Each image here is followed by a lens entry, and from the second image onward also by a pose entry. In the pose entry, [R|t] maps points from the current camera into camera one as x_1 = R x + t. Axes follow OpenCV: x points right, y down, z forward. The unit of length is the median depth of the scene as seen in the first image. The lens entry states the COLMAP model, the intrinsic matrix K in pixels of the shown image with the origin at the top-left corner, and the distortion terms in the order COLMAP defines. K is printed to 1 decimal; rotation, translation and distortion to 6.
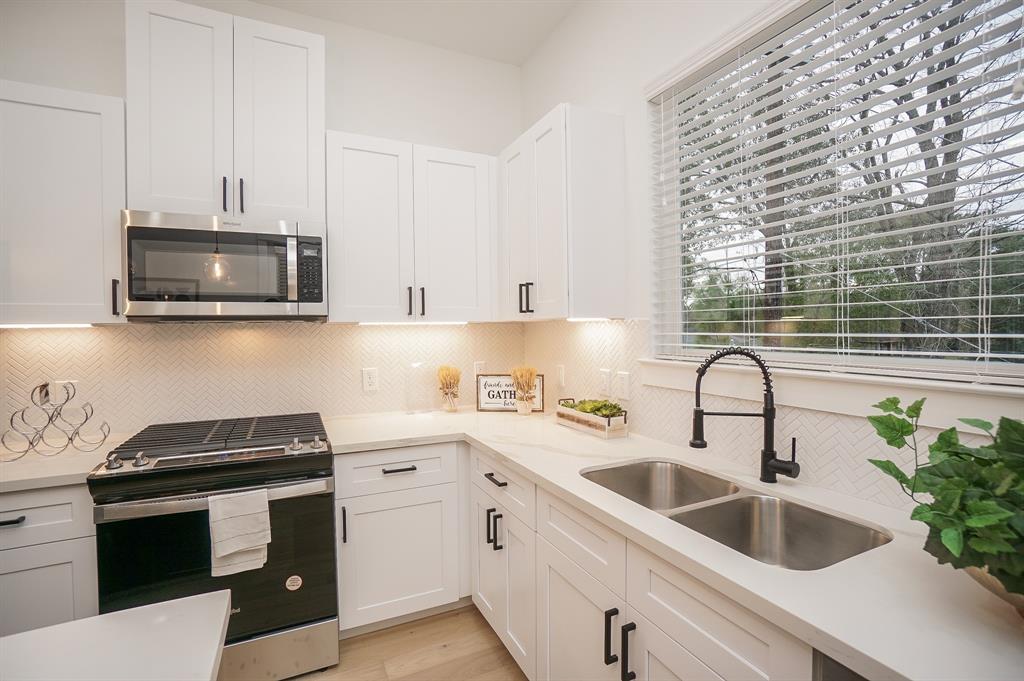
lens RADIAL K [[453.1, 0, 512.6], [0, 453.1, 338.2], [0, 0, 1]] dist [-0.021244, 0.001271]
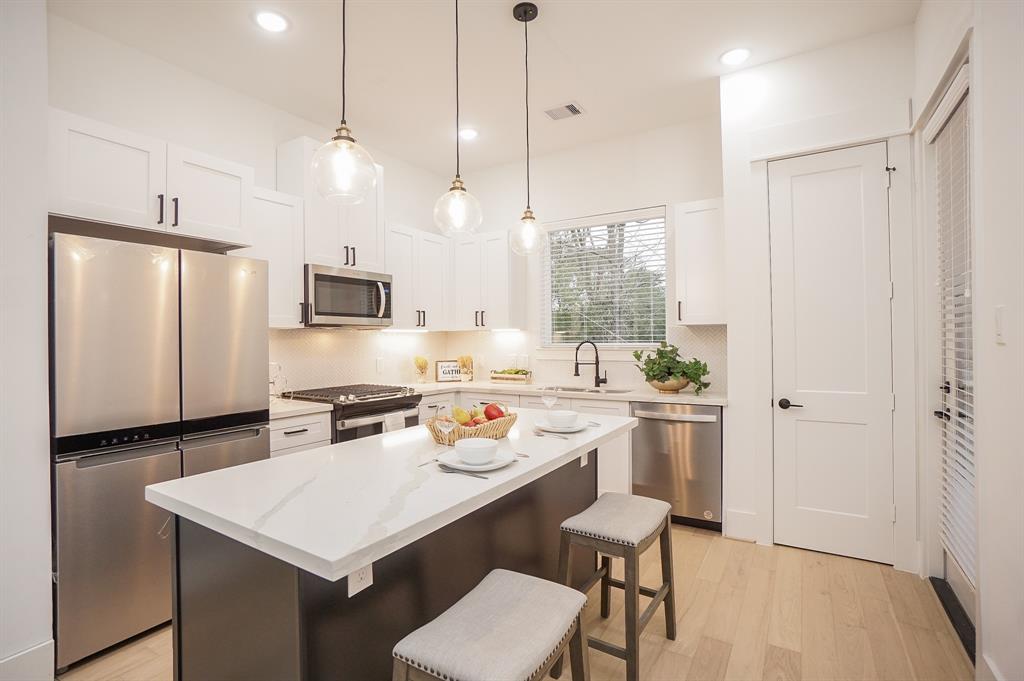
lens RADIAL K [[467.2, 0, 509.7], [0, 467.2, 340.2], [0, 0, 1]] dist [0.001394, 0.000001]
pose [[0.847499, 0.002884, 0.530789, -1.032134], [0.009505, 0.999742, -0.020609, 0.052867], [-0.530712, 0.022512, 0.847253, -0.858832]]
